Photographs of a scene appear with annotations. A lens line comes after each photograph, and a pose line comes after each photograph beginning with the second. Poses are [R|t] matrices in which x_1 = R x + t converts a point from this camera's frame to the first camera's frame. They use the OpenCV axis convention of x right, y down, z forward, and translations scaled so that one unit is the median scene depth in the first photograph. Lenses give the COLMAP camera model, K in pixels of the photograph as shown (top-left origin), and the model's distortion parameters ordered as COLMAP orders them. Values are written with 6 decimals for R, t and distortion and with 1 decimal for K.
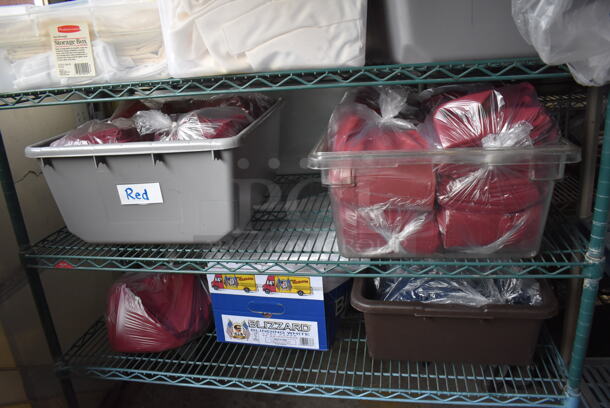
lens RADIAL K [[473.6, 0, 307.7], [0, 473.6, 205.2], [0, 0, 1]] dist [-0.096761, 0.016606]
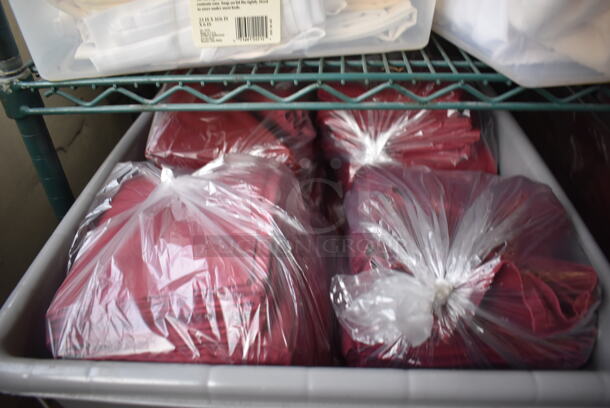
lens RADIAL K [[473.6, 0, 305.3], [0, 473.6, 200.6], [0, 0, 1]] dist [-0.096761, 0.016606]
pose [[0.991995, -0.043416, 0.118578, -0.466170], [0.006603, 0.955587, 0.294637, -0.250744], [-0.126103, -0.291495, 0.948224, 0.470427]]
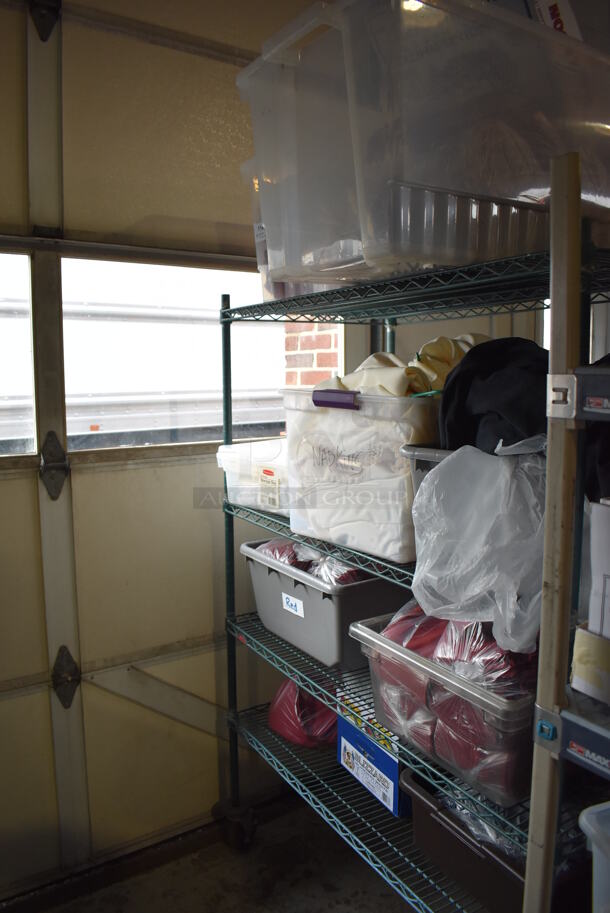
lens RADIAL K [[708.9, 0, 305.2], [0, 708.9, 454.1], [0, 0, 1]] dist [-0.096761, 0.016606]
pose [[0.649707, 0.160127, -0.743129, 1.003191], [-0.290142, 0.955793, -0.047715, -0.333485], [0.702637, 0.246613, 0.667445, -0.317580]]
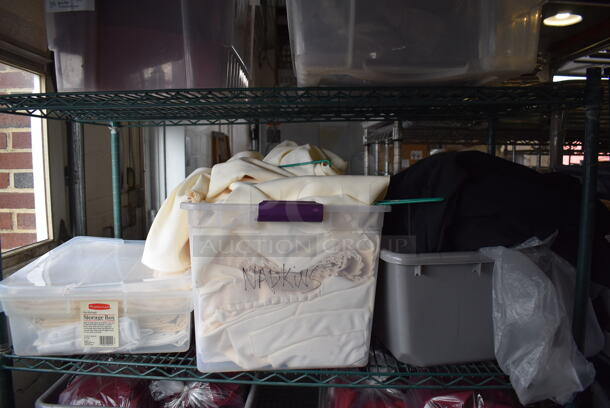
lens RADIAL K [[473.6, 0, 303.6], [0, 473.6, 201.4], [0, 0, 1]] dist [-0.096761, 0.016606]
pose [[0.991386, 0.060833, 0.115988, -0.165453], [-0.030725, 0.968896, -0.245554, -0.336190], [-0.127318, 0.239875, 0.962419, -0.168557]]
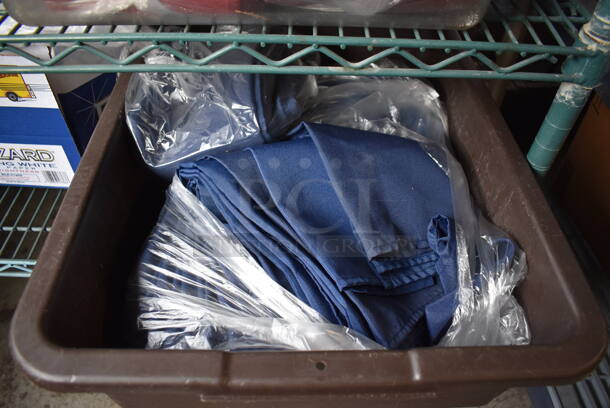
lens RADIAL K [[473.6, 0, 303.7], [0, 473.6, 206.0], [0, 0, 1]] dist [-0.096761, 0.016606]
pose [[0.978833, -0.062962, 0.194733, 0.214788], [-0.036569, 0.882383, 0.469109, 0.054943], [-0.201365, -0.466301, 0.861403, 0.514792]]
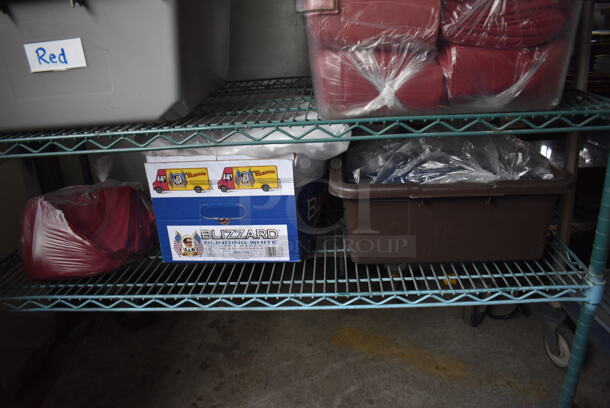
lens RADIAL K [[473.6, 0, 306.2], [0, 473.6, 204.6], [0, 0, 1]] dist [-0.096761, 0.016606]
pose [[0.992505, -0.035046, 0.117074, -0.047411], [0.032120, 0.999125, 0.026784, 0.220619], [-0.117910, -0.022823, 0.992762, 0.208388]]
